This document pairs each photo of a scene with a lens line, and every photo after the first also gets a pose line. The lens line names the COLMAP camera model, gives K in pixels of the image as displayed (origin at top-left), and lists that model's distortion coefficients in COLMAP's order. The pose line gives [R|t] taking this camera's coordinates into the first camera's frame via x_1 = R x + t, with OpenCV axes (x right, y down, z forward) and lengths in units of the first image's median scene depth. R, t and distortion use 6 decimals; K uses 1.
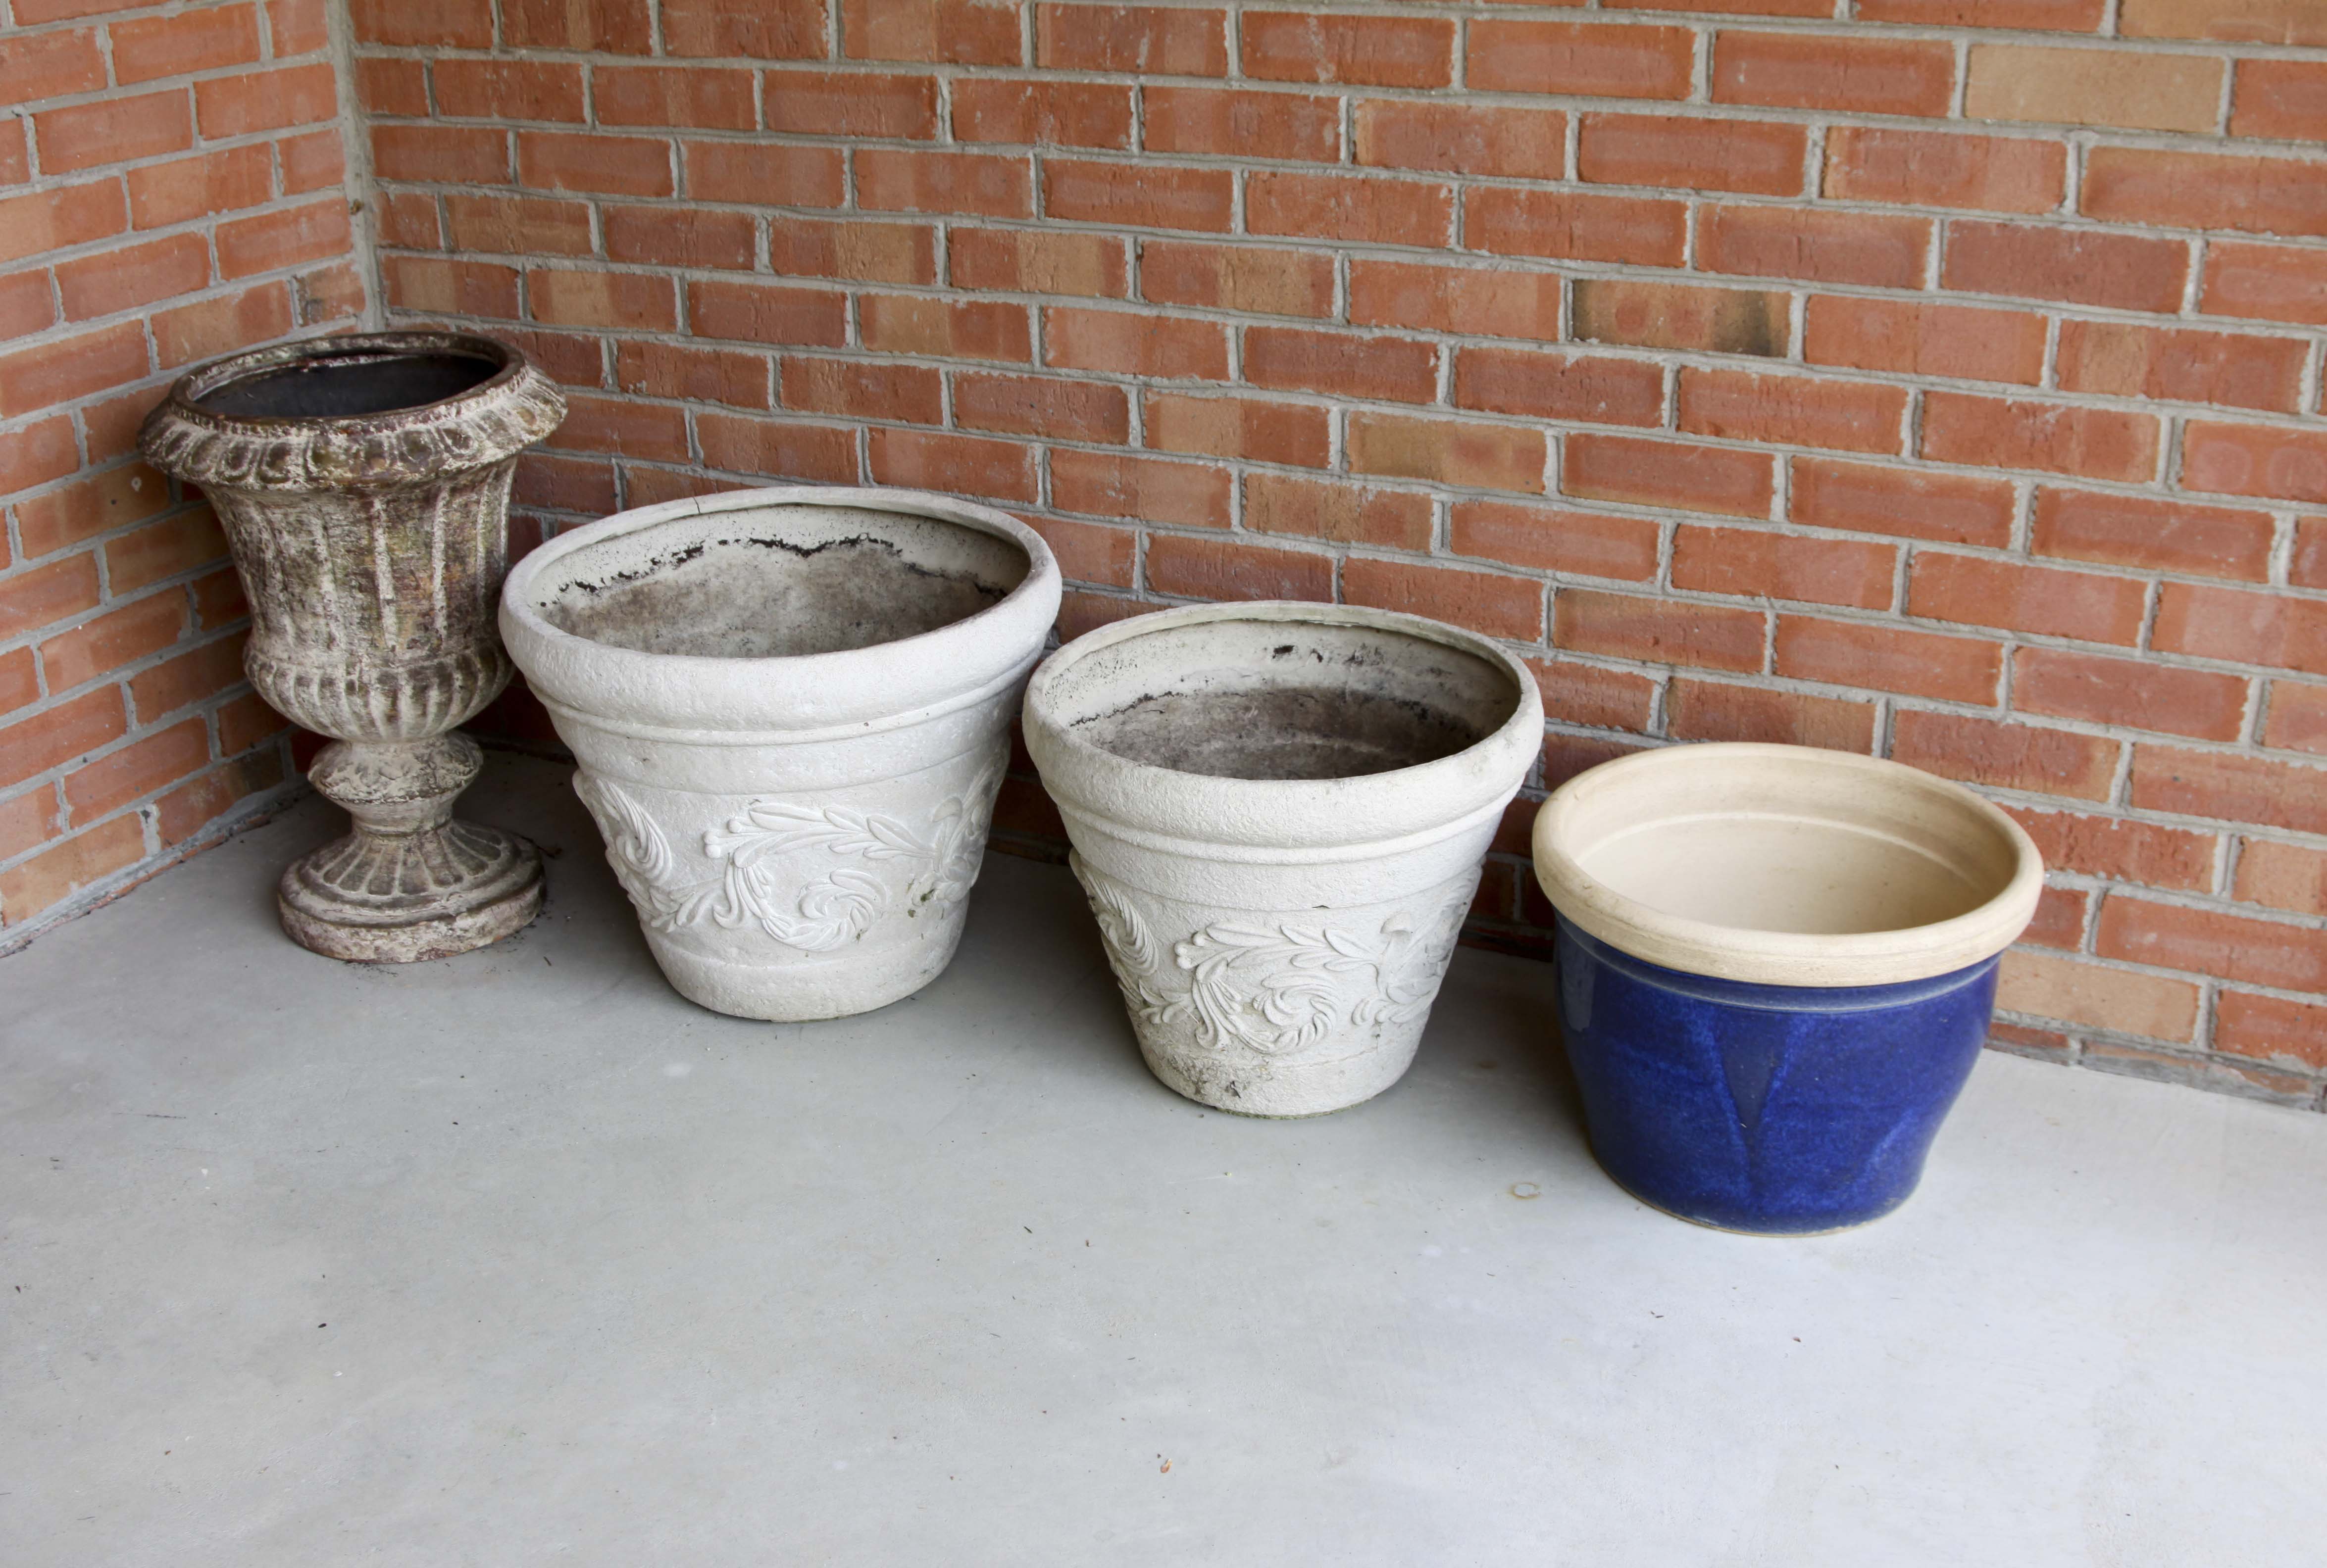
lens RADIAL K [[2587.0, 0, 1180.5], [0, 2587.0, 797.7], [0, 0, 1]] dist [-0.133897, 0.111816]
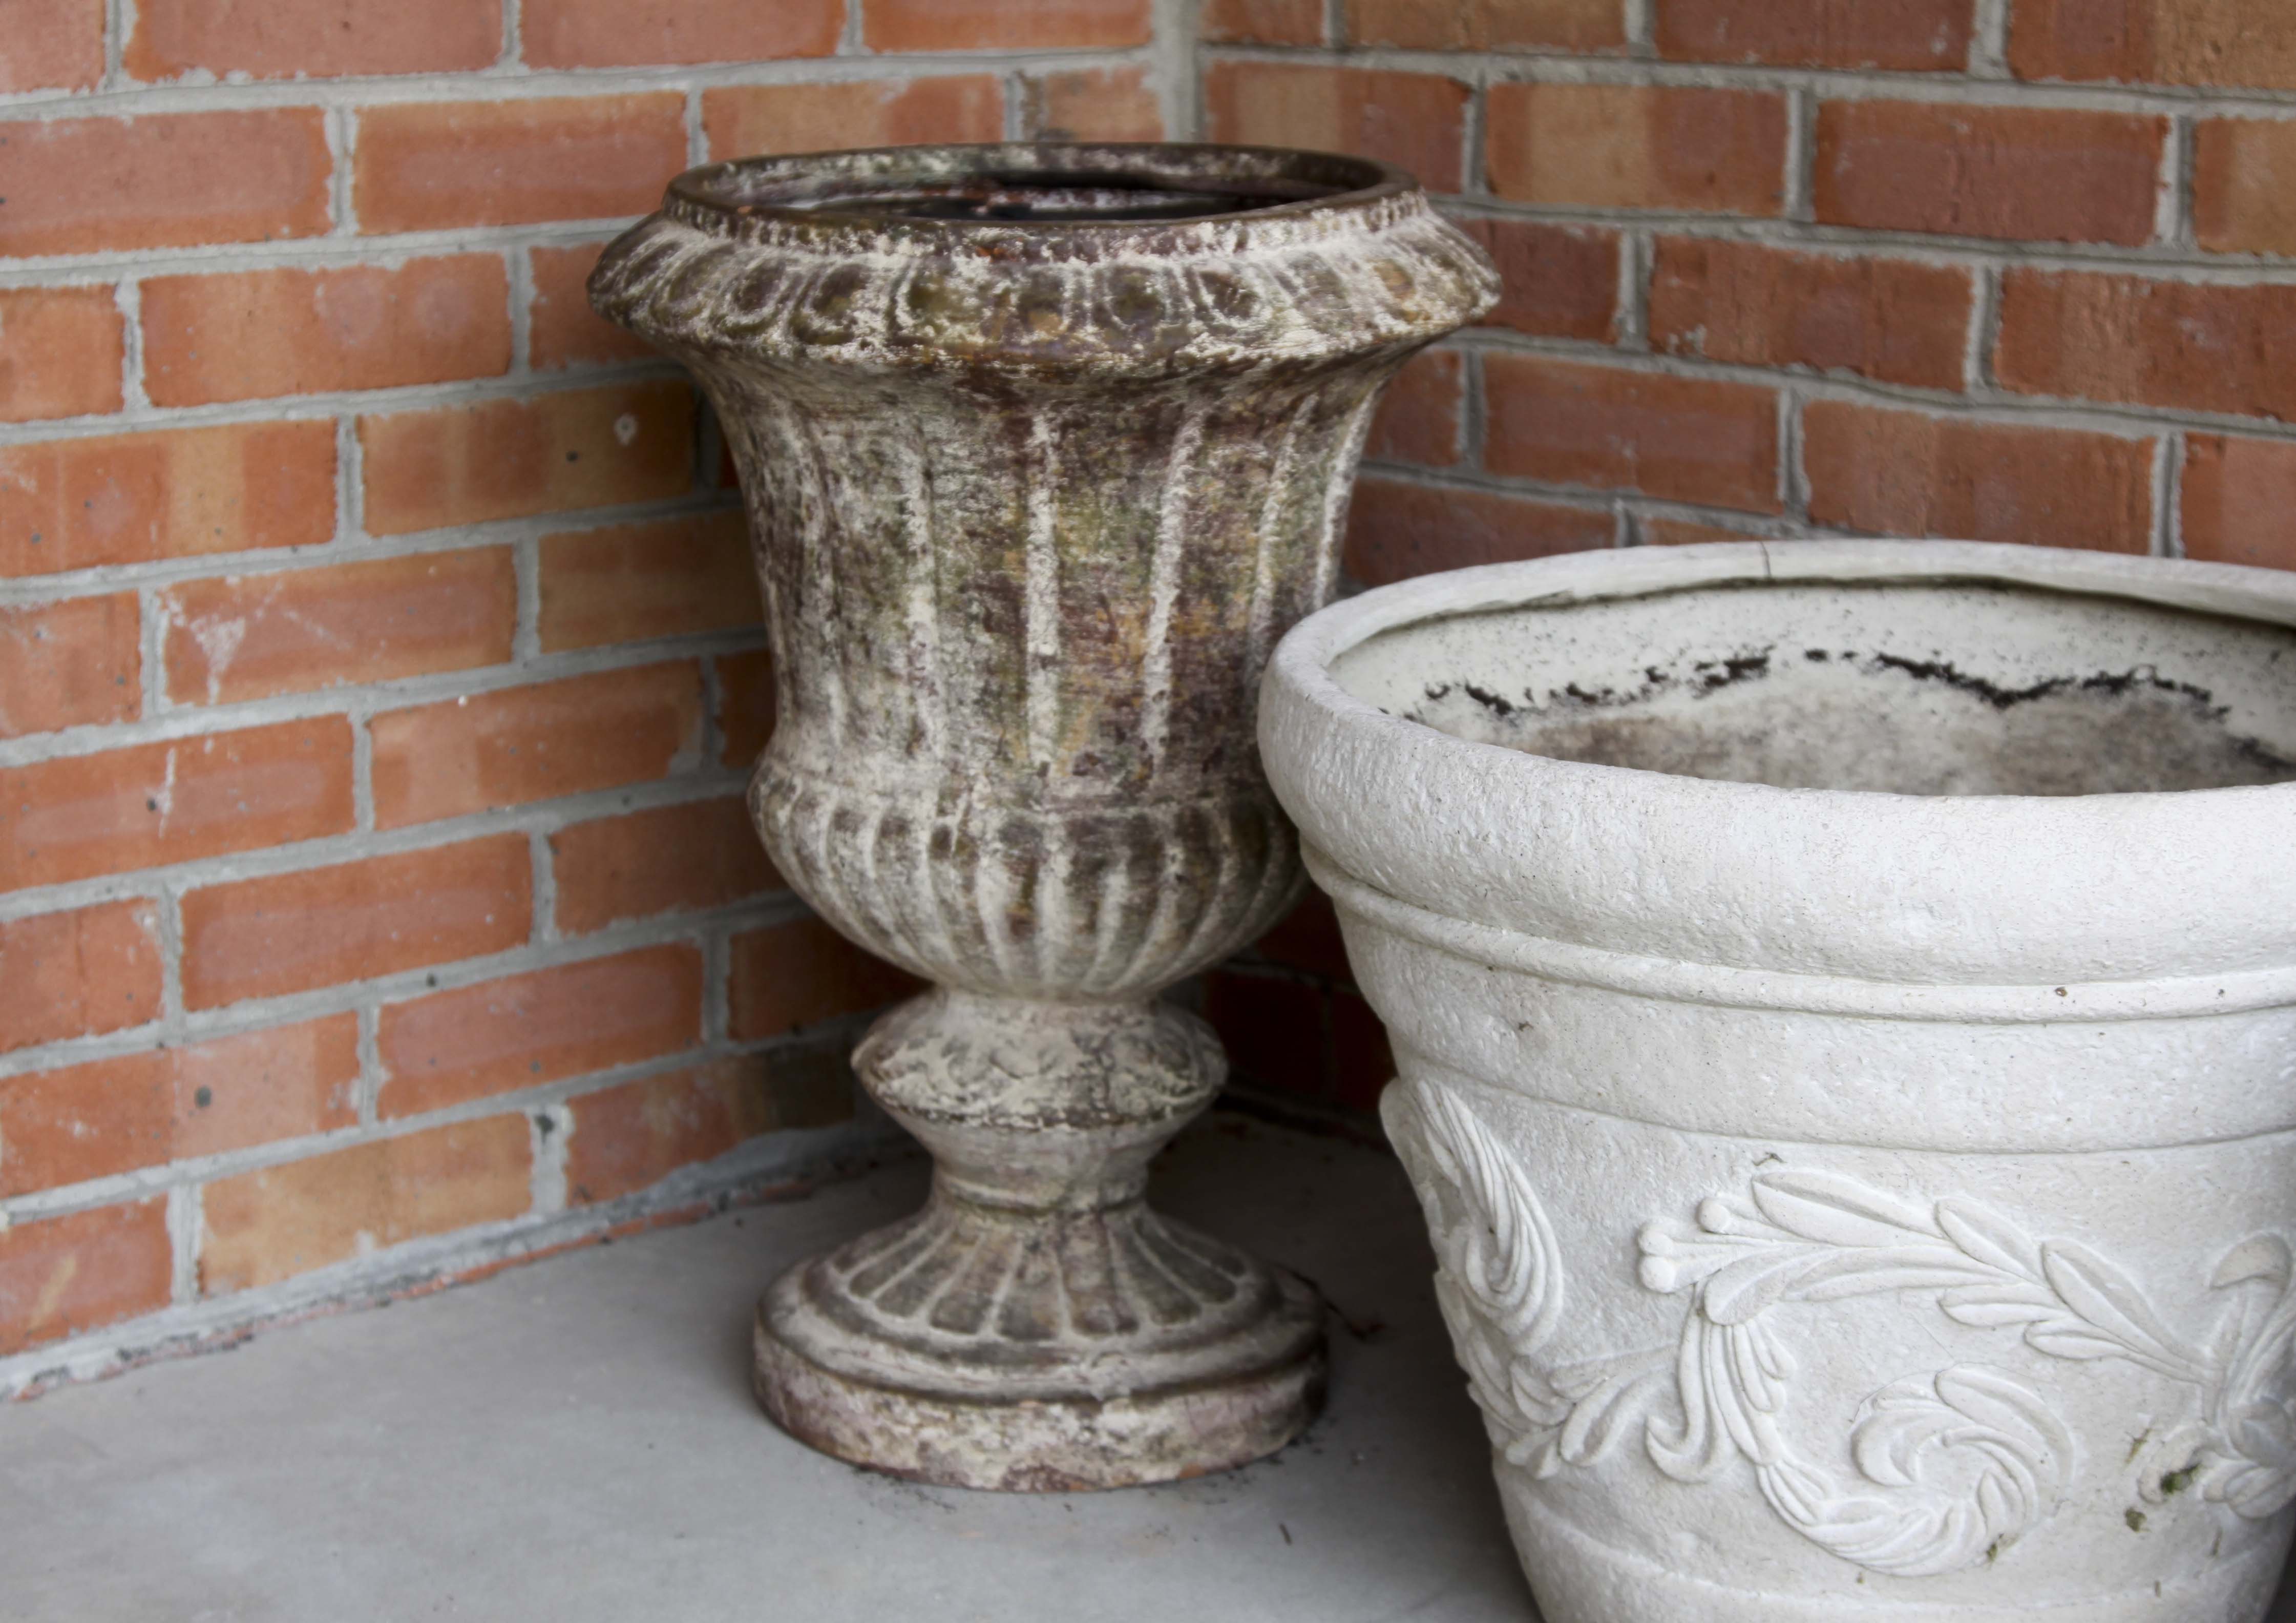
lens RADIAL K [[4596.2, 0, 1119.1], [0, 4596.2, 820.2], [0, 0, 1]] dist [0.065533, 0.035998]
pose [[0.927024, 0.092864, -0.363321, 0.000918], [-0.154864, 0.977181, -0.145374, 0.066897], [0.341531, 0.191031, 0.920252, 0.258371]]
